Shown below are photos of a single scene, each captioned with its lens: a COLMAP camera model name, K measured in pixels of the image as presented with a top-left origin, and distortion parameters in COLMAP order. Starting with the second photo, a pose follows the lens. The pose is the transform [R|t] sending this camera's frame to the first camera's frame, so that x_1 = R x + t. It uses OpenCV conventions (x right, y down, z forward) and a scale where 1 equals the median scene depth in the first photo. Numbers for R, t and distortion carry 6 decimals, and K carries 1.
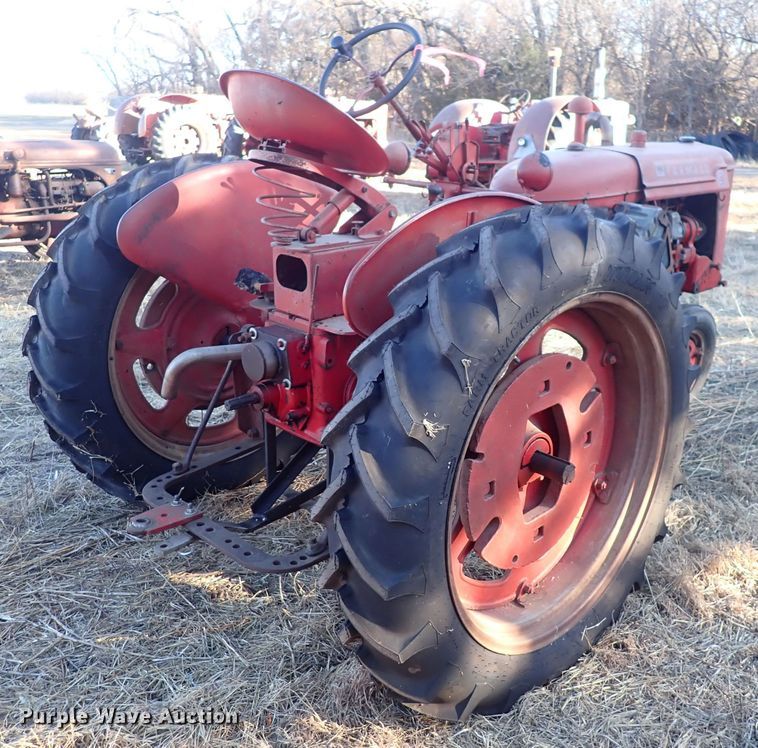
lens RADIAL K [[850.0, 0, 379.8], [0, 850.0, 370.9], [0, 0, 1]] dist [-0.007957, 0.000000]
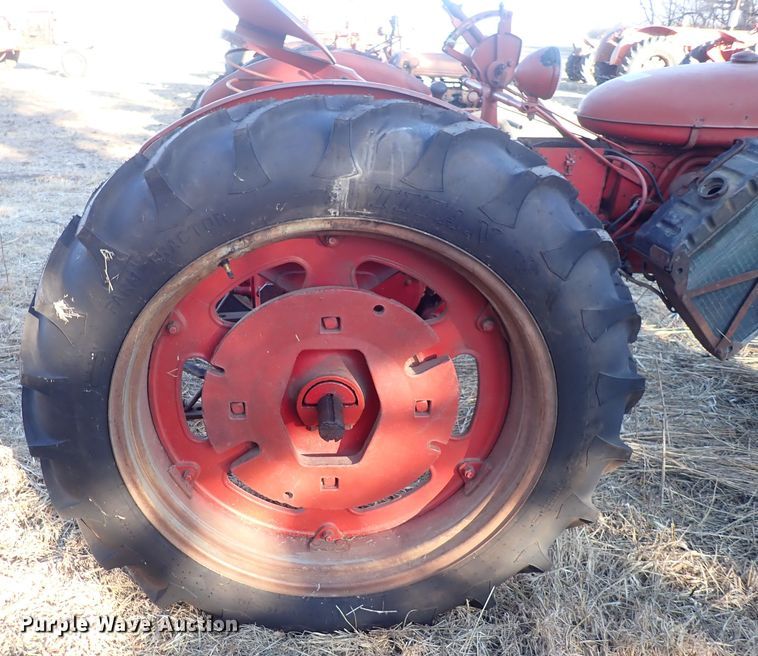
lens RADIAL K [[651.5, 0, 304.0], [0, 651.5, 346.8], [0, 0, 1]] dist [0.005872, -0.015855]
pose [[0.716492, 0.317885, -0.620958, 0.342979], [-0.231669, 0.948049, 0.218021, -0.055499], [0.658004, -0.012353, 0.752913, 0.291652]]
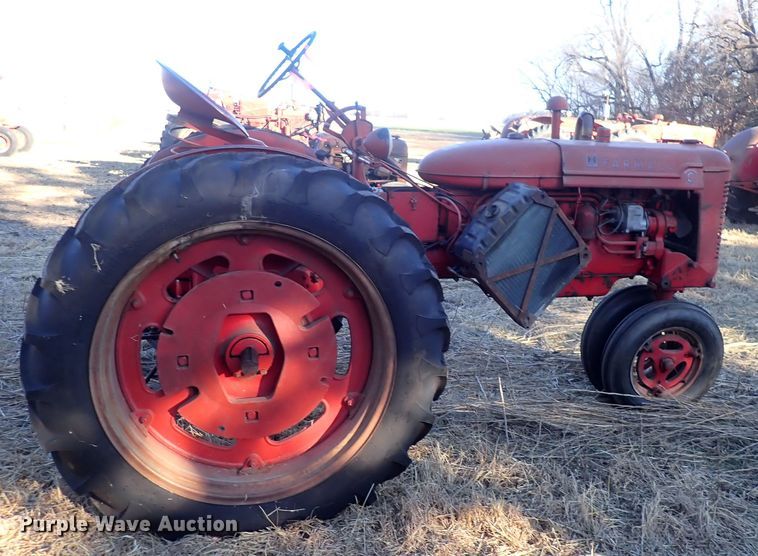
lens RADIAL K [[695.1, 0, 391.3], [0, 695.1, 271.9], [0, 0, 1]] dist [-0.000672, 0.000000]
pose [[0.846097, 0.143344, -0.513392, 0.533333], [-0.196494, 0.979207, -0.050429, -0.003261], [0.495489, 0.143546, 0.856671, 0.123676]]
